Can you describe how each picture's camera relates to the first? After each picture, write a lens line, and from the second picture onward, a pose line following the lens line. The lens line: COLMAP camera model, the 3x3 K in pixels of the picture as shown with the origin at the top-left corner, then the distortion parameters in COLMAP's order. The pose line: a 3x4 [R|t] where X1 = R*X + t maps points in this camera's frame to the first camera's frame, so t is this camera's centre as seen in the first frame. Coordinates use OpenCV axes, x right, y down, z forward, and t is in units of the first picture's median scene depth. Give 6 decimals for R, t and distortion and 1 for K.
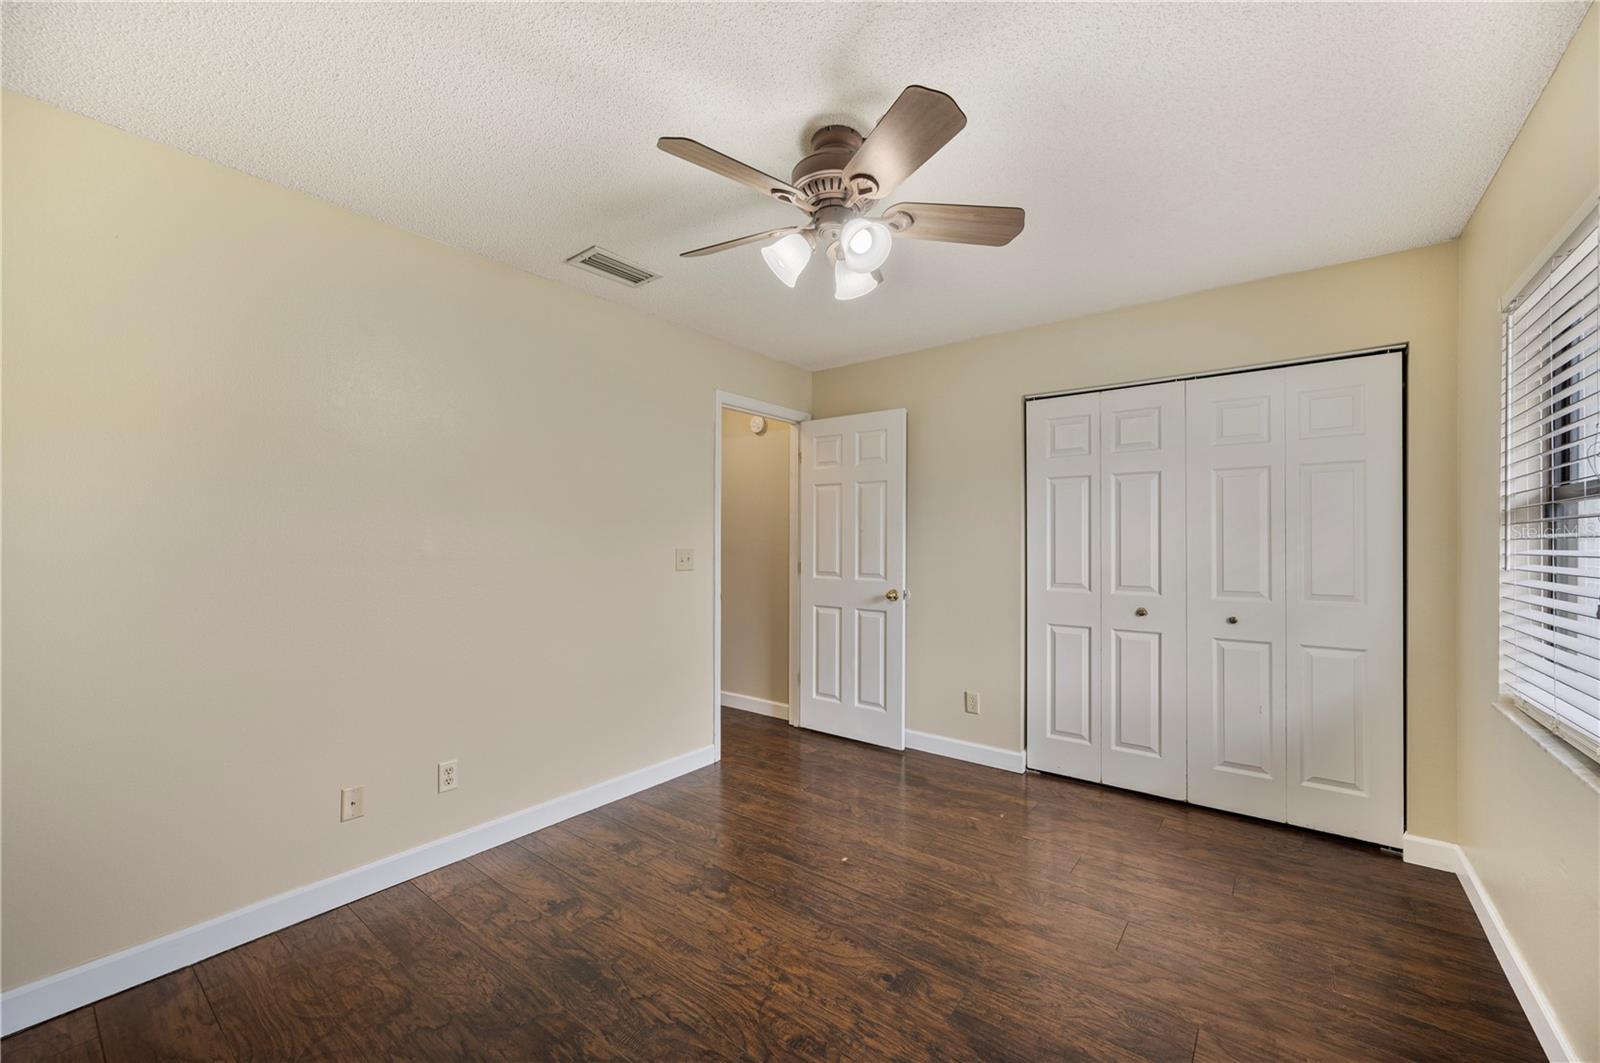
lens RADIAL K [[628.1, 0, 801.1], [0, 628.1, 538.2], [0, 0, 1]] dist [-0.001360, -0.000012]
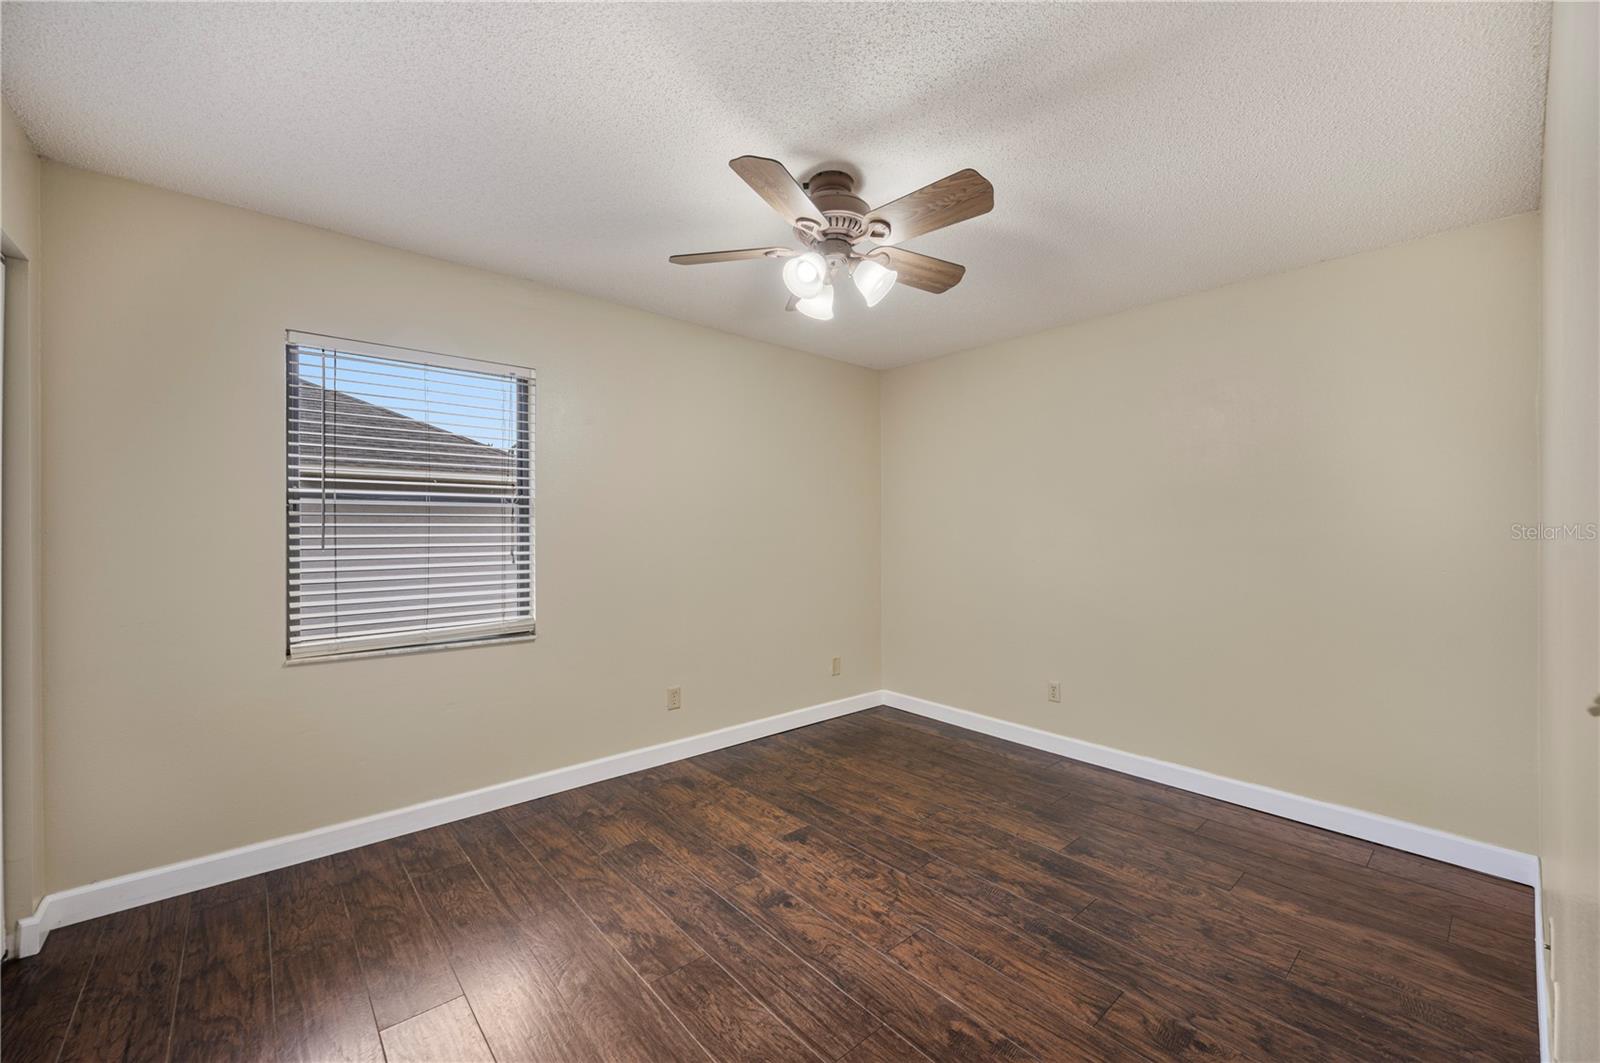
lens RADIAL K [[628.1, 0, 800.3], [0, 628.1, 526.8], [0, 0, 1]] dist [-0.001360, -0.000012]
pose [[-0.981051, -0.003213, 0.193725, -0.101877], [-0.004785, 0.999959, -0.007648, 0.006185], [-0.193693, -0.008430, -0.981026, 2.005044]]
